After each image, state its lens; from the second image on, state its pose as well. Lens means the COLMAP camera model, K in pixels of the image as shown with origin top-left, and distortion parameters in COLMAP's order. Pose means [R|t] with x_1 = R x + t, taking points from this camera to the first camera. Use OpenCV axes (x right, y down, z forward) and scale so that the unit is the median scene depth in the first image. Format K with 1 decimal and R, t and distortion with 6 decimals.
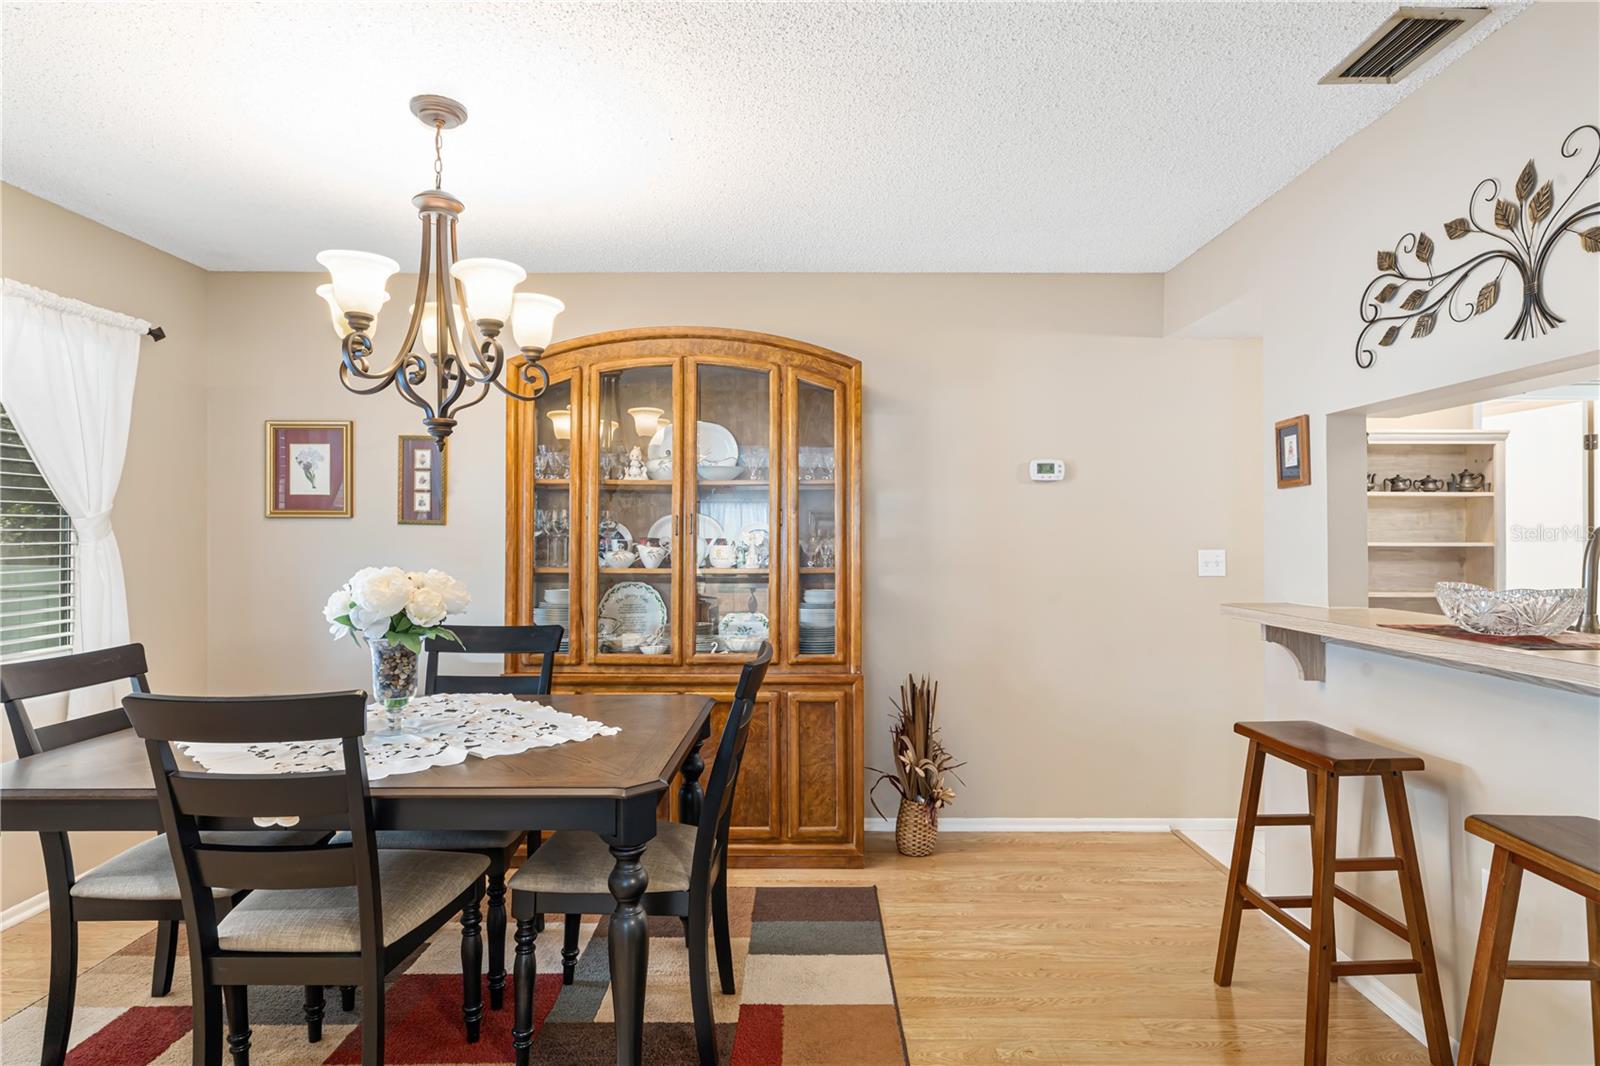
lens RADIAL K [[887.4, 0, 797.2], [0, 887.4, 539.4], [0, 0, 1]] dist [0.064521, -0.001721]
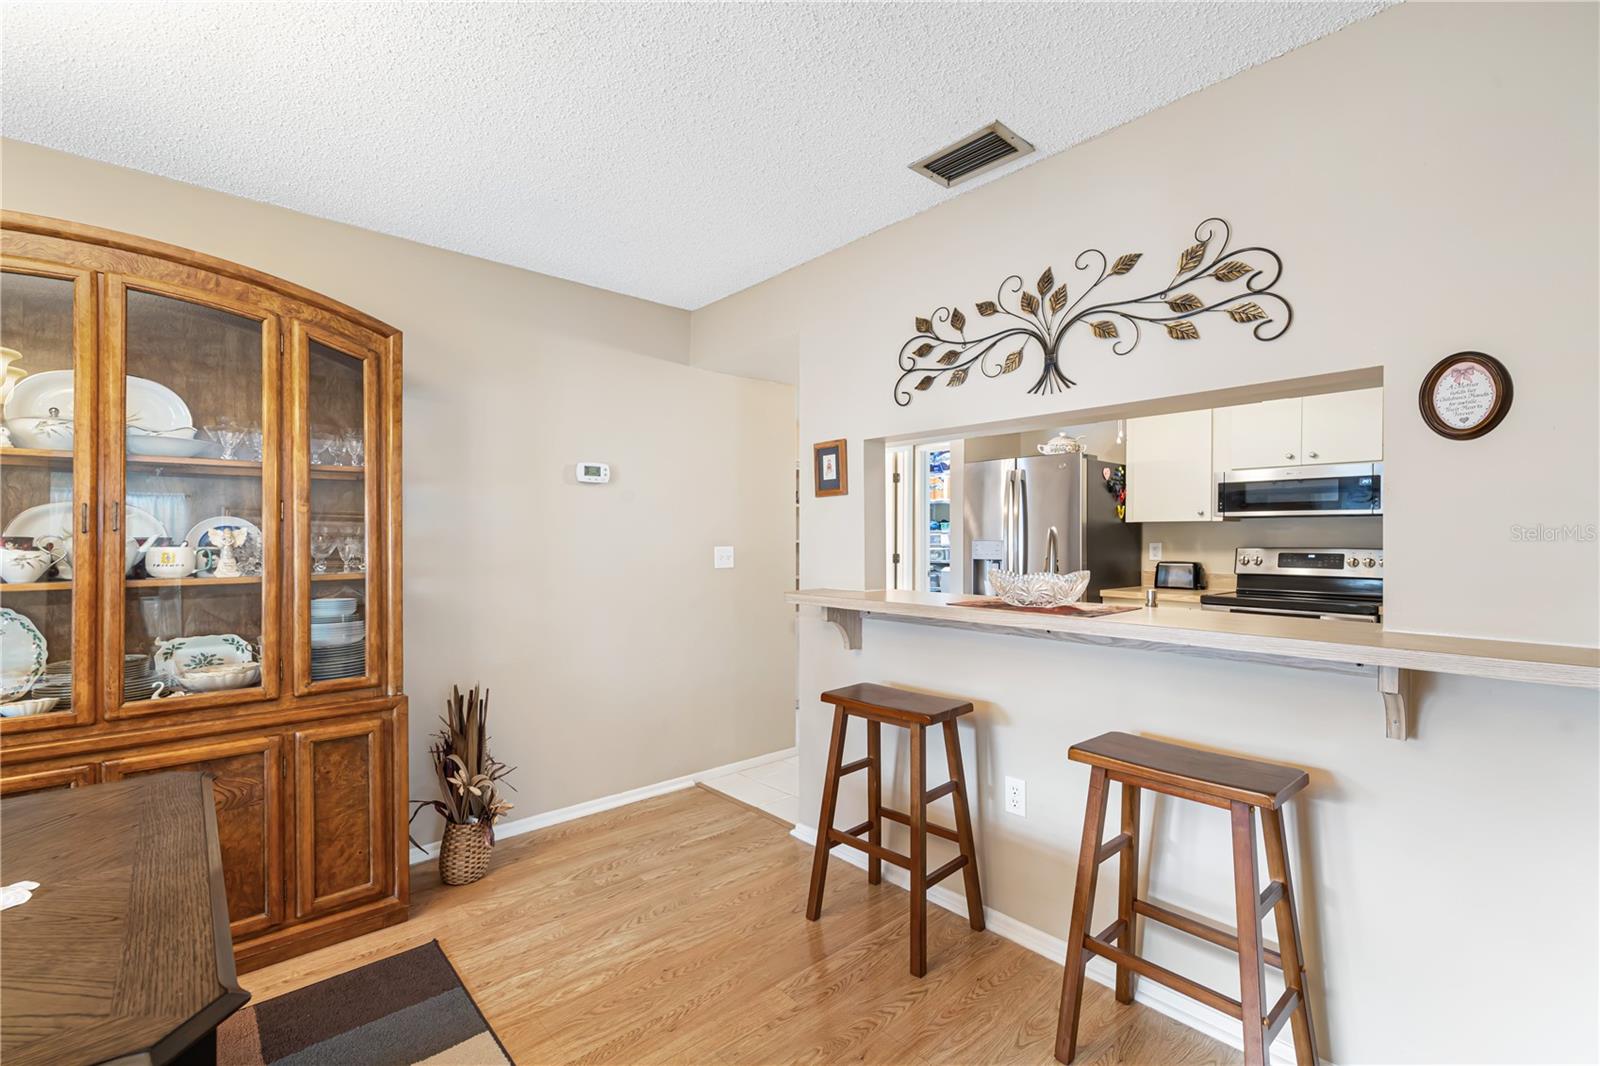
lens RADIAL K [[682.4, 0, 783.1], [0, 682.4, 538.1], [0, 0, 1]] dist [0.021475, -0.001020]
pose [[0.736011, -0.001309, 0.676968, -0.108780], [0.002087, 0.999998, -0.000335, 0.000650], [-0.676966, 0.001659, 0.736012, 0.263759]]
